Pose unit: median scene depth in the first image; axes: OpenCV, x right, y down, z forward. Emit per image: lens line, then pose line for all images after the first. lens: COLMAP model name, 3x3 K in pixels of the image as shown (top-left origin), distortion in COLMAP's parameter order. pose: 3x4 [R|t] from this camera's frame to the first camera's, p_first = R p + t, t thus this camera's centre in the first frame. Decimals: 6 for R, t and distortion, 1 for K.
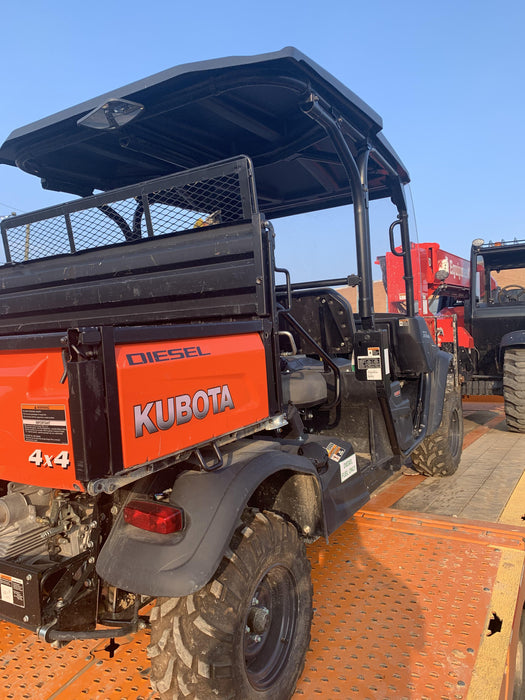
lens RADIAL K [[532.1, 0, 262.2], [0, 532.1, 348.6], [0, 0, 1]] dist [0.035845, -0.043129]
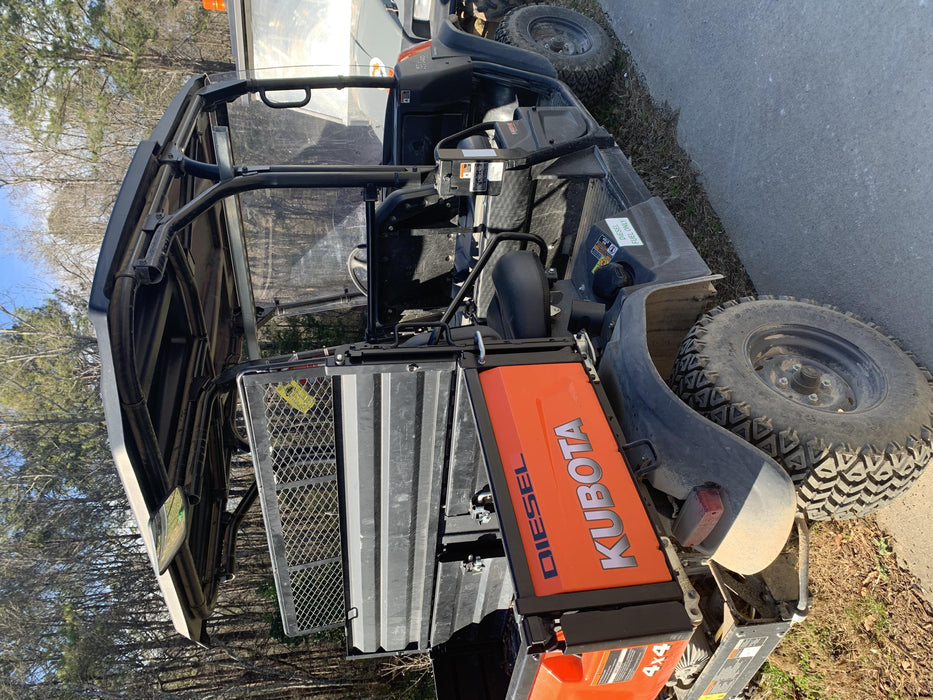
lens RADIAL K [[709.2, 0, 470.2], [0, 709.2, 350.6], [0, 0, 1]] dist [0.035845, -0.043129]
pose [[0.043293, -0.984575, -0.169525, 0.262032], [0.990548, 0.020196, 0.135669, -0.238901], [-0.130153, -0.173796, 0.976143, -0.037516]]
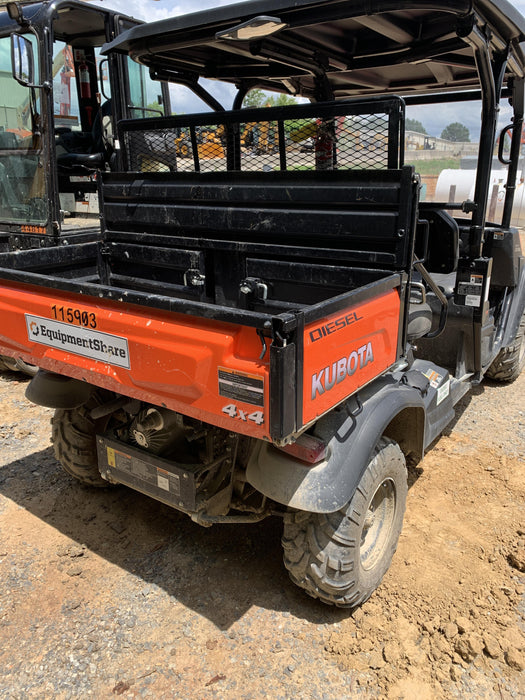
lens RADIAL K [[532.1, 0, 260.8], [0, 532.1, 350.3], [0, 0, 1]] dist [0.035845, -0.043129]
pose [[0.995069, 0.069422, -0.070843, -0.241680], [-0.049022, 0.965117, 0.257190, -0.214123], [0.086227, -0.252449, 0.963761, -0.115056]]
